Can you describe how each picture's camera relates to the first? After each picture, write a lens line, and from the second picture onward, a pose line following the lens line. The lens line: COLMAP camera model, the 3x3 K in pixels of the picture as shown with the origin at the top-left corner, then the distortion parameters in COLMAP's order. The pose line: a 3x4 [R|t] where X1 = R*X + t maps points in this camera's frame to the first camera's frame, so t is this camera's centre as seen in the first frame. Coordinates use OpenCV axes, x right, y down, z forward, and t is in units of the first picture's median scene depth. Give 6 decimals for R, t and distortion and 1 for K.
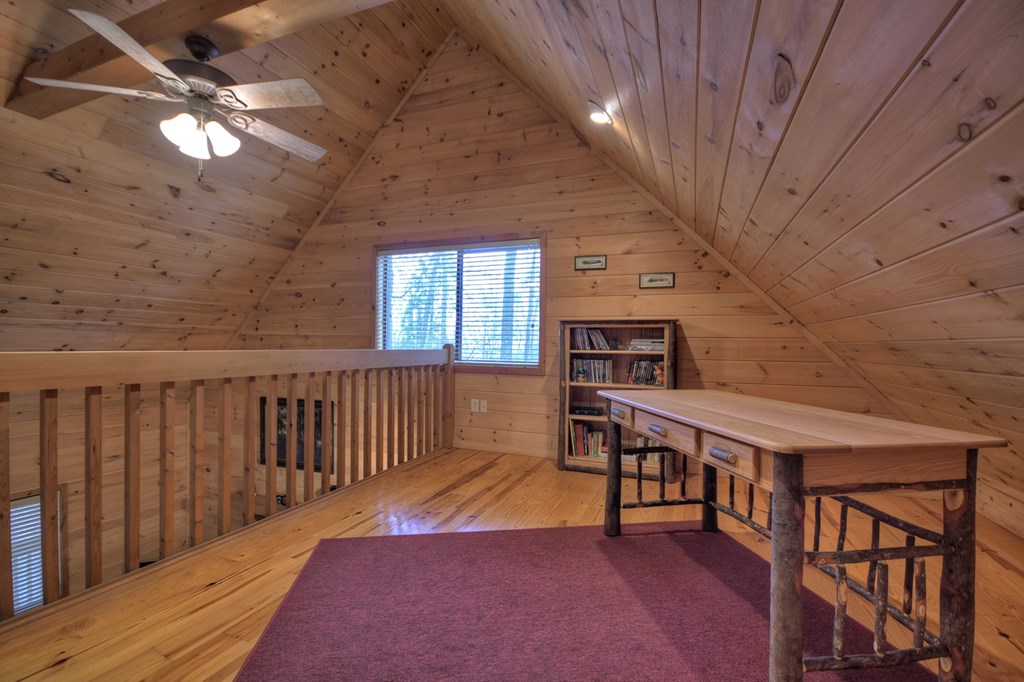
lens RADIAL K [[444.9, 0, 517.8], [0, 444.9, 341.1], [0, 0, 1]] dist [-0.002104, 0.000019]
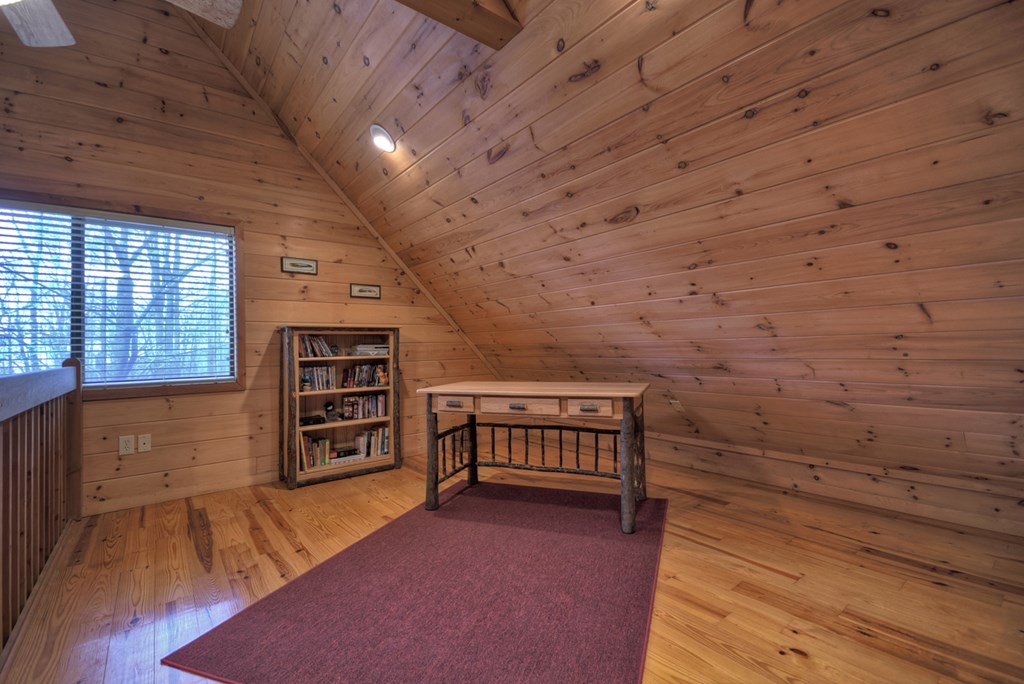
lens RADIAL K [[444.9, 0, 520.3], [0, 444.9, 342.0], [0, 0, 1]] dist [-0.002104, 0.000019]
pose [[0.496389, -0.013777, 0.867991, -0.465721], [0.021151, 0.999769, 0.003773, -0.007759], [-0.867842, 0.016486, 0.496566, 0.131470]]
